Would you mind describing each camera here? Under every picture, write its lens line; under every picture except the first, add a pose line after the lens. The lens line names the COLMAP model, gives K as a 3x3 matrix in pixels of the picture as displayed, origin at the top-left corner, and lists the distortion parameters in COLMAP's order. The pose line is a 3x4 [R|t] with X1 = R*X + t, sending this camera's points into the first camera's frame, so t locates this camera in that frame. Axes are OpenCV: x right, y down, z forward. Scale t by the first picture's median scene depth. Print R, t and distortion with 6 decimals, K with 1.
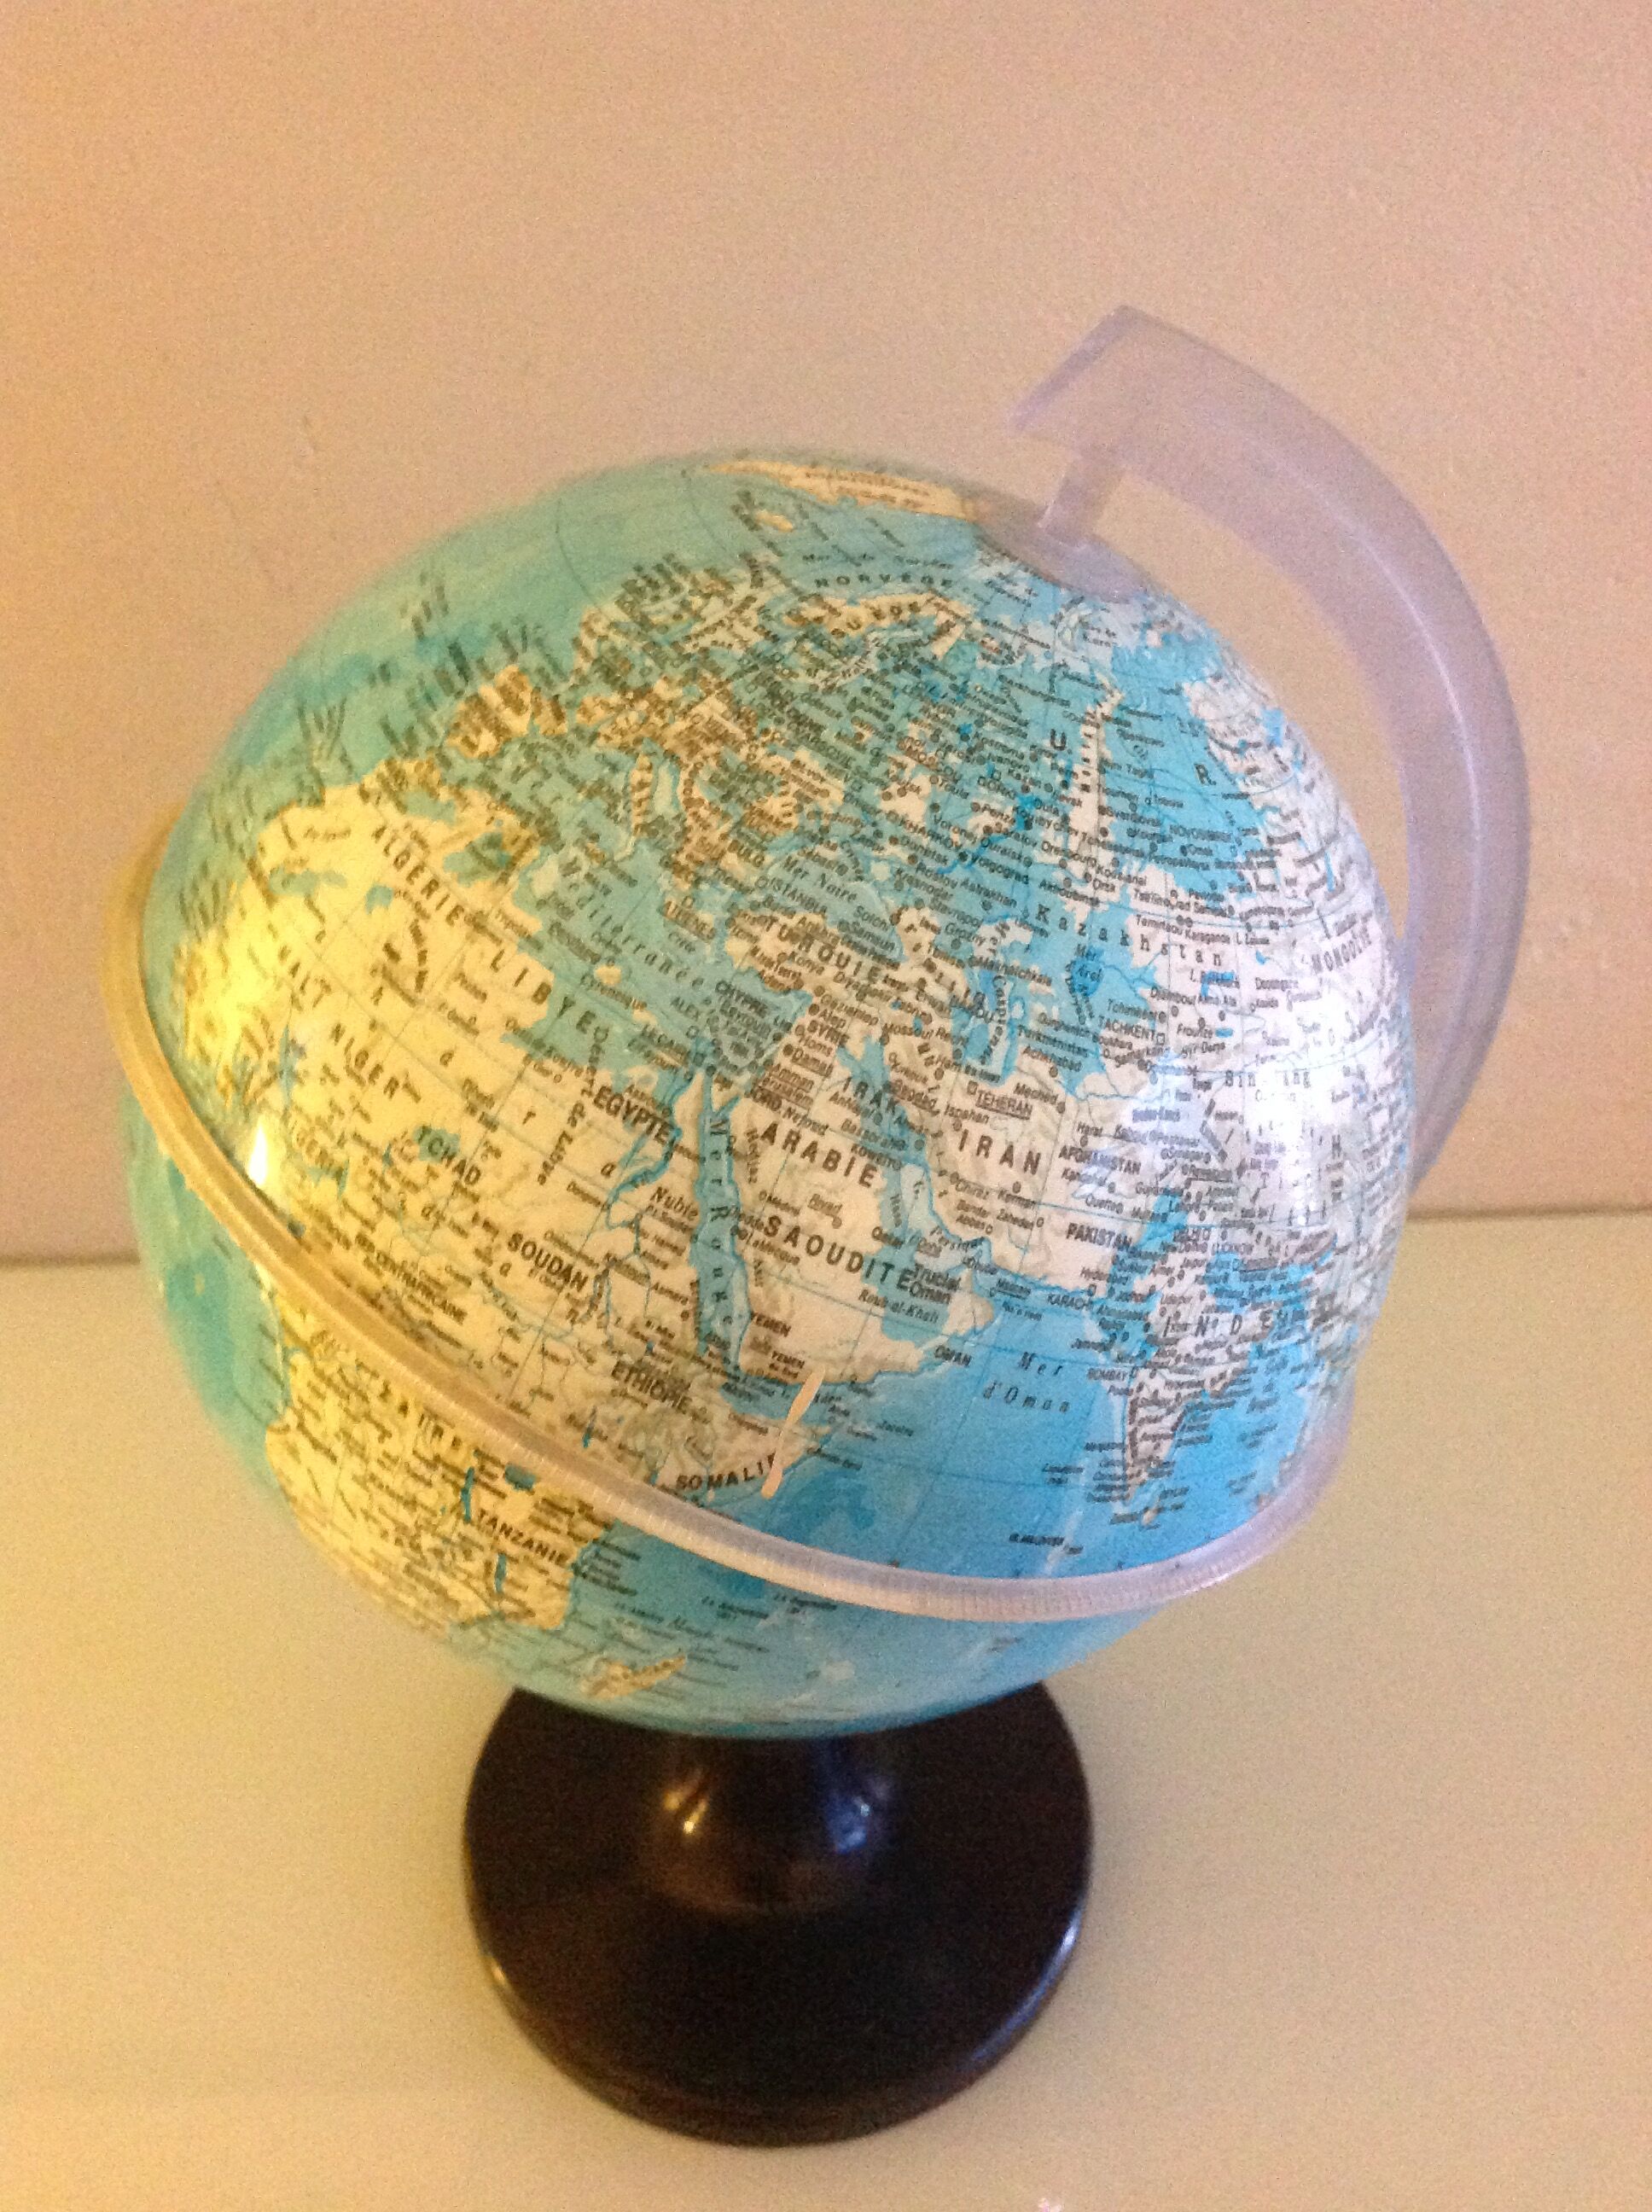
lens RADIAL K [[2198.1, 0, 827.2], [0, 2198.1, 1095.8], [0, 0, 1]] dist [0.057492, 0.000000]
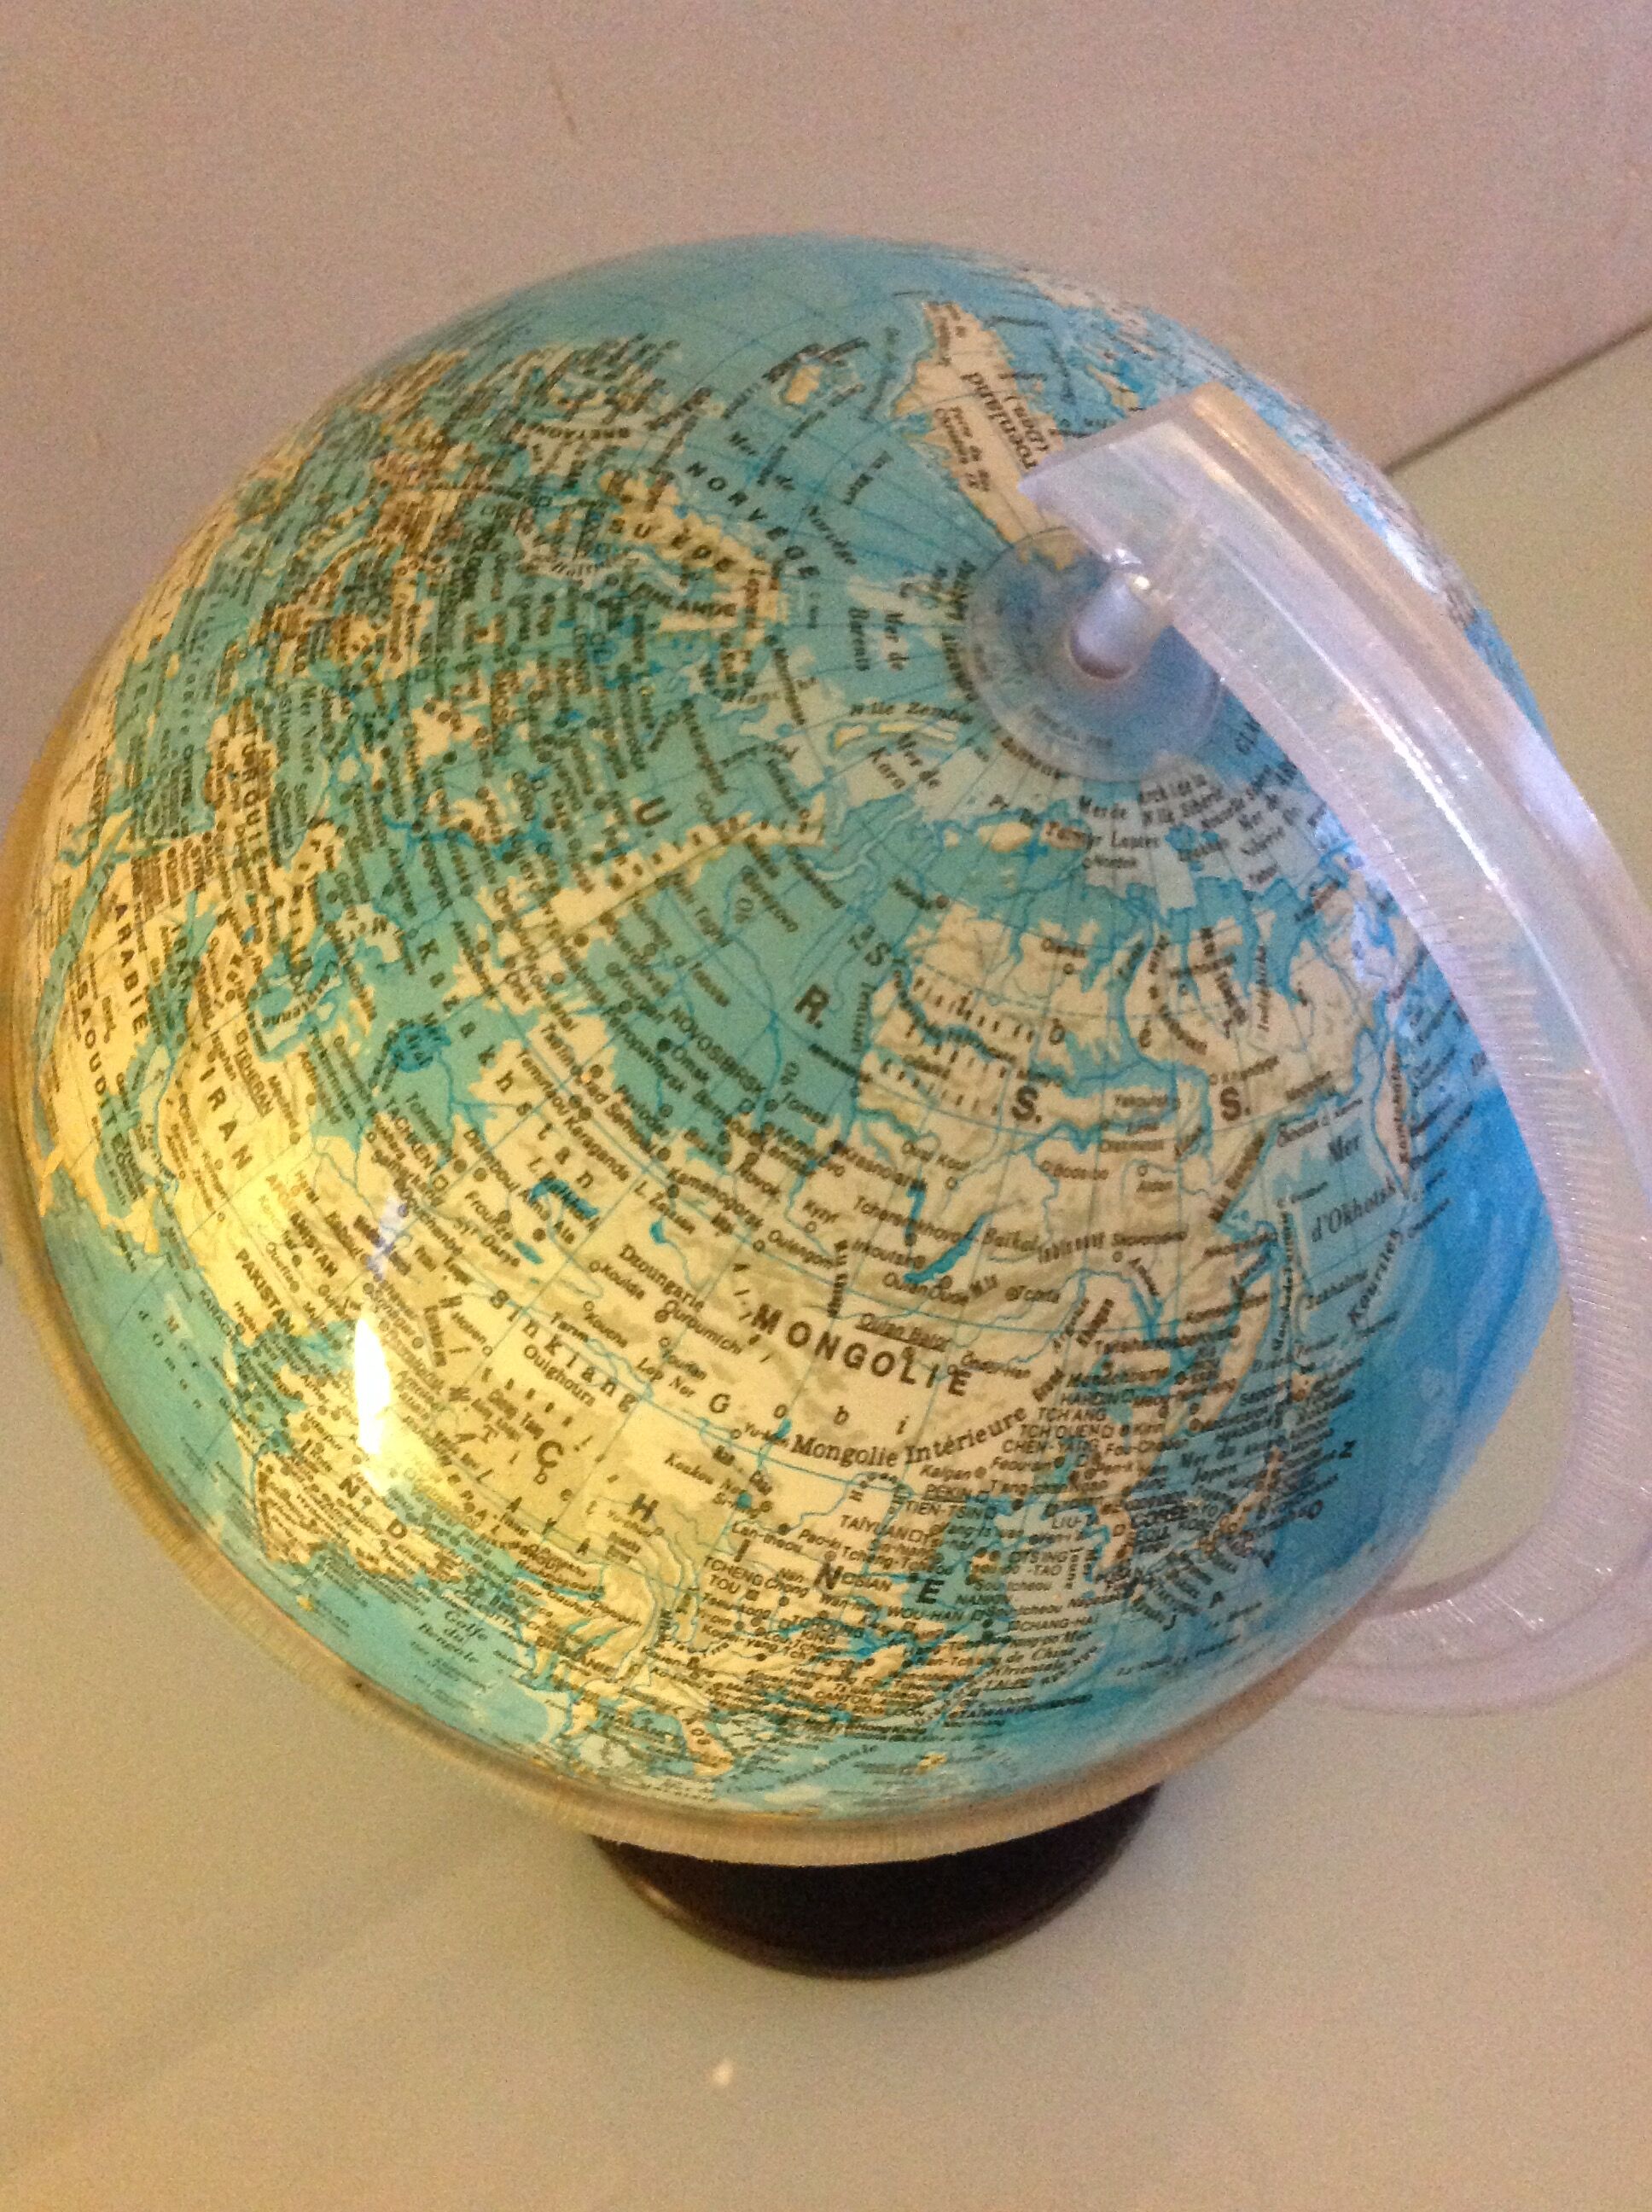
lens RADIAL K [[2198.1, 0, 822.3], [0, 2198.1, 1117.3], [0, 0, 1]] dist [0.057492, 0.000000]
pose [[0.434101, 0.699835, -0.567263, 0.621816], [-0.581992, 0.698508, 0.416381, -0.433362], [0.687635, 0.149391, 0.710521, 0.546142]]
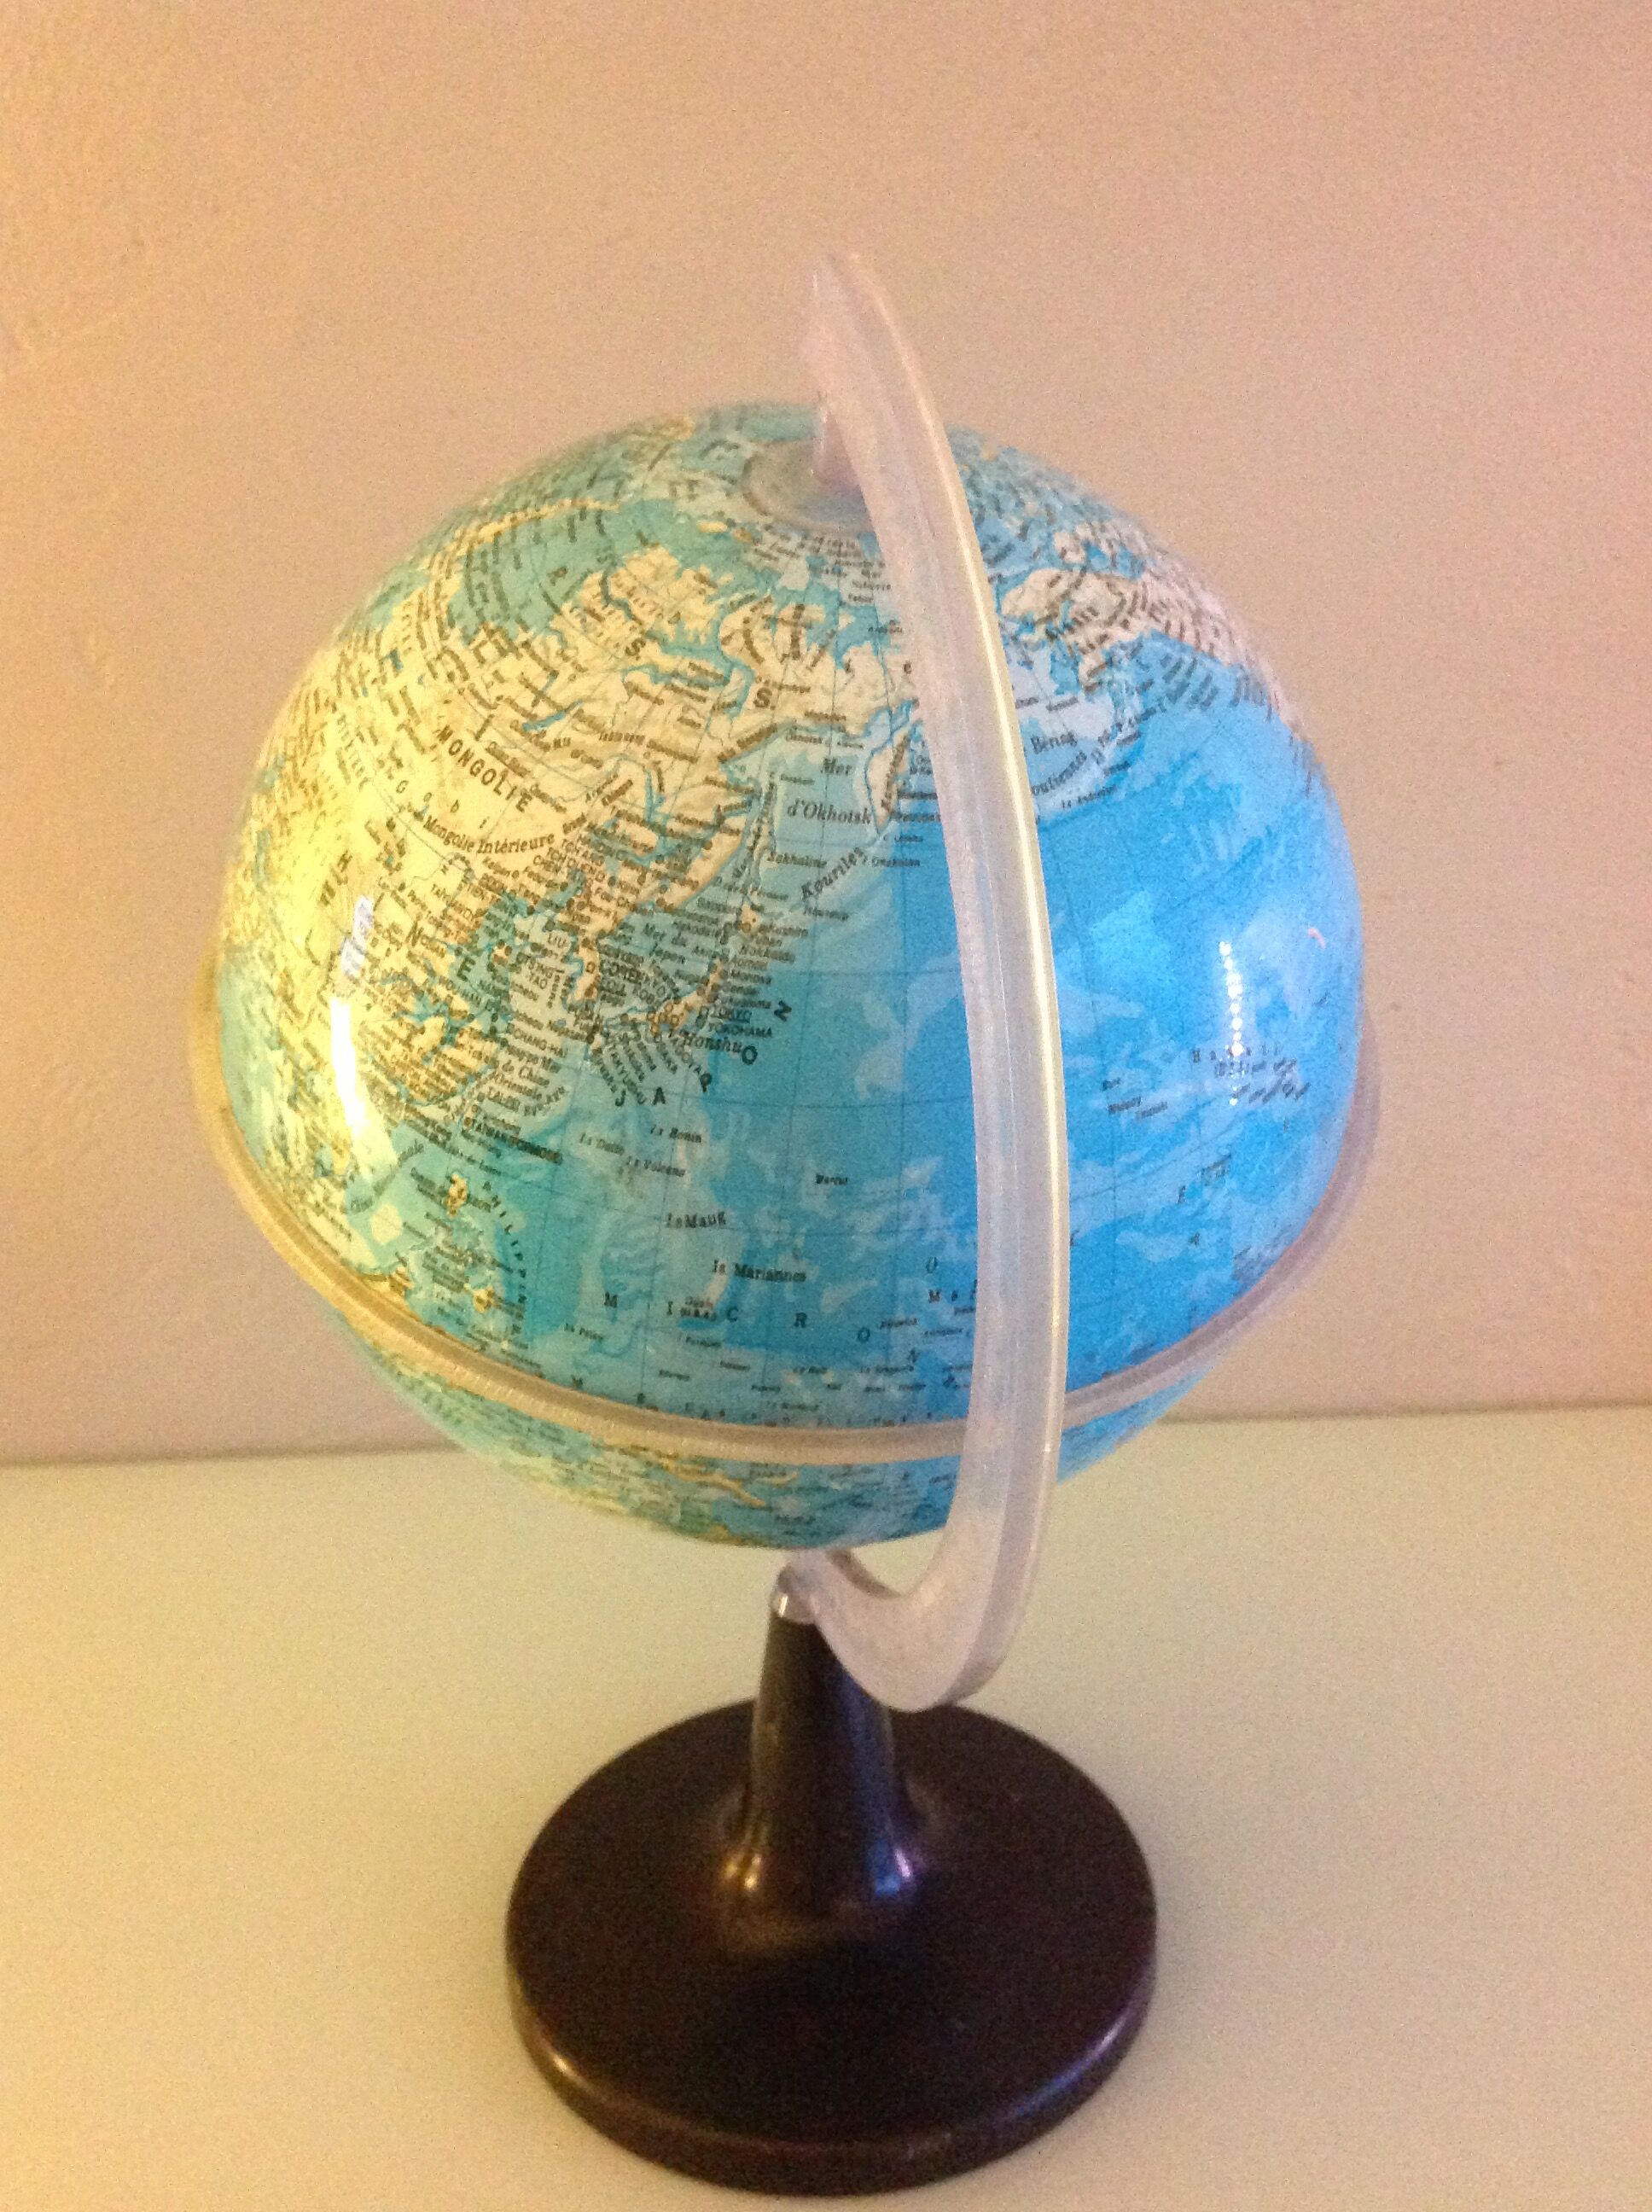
lens RADIAL K [[2198.1, 0, 826.2], [0, 2198.1, 1108.6], [0, 0, 1]] dist [0.057492, 0.000000]
pose [[-0.165636, 0.344138, -0.924194, 1.355244], [-0.670674, 0.647754, 0.361401, -0.494508], [0.723022, 0.679694, 0.123512, 1.210066]]
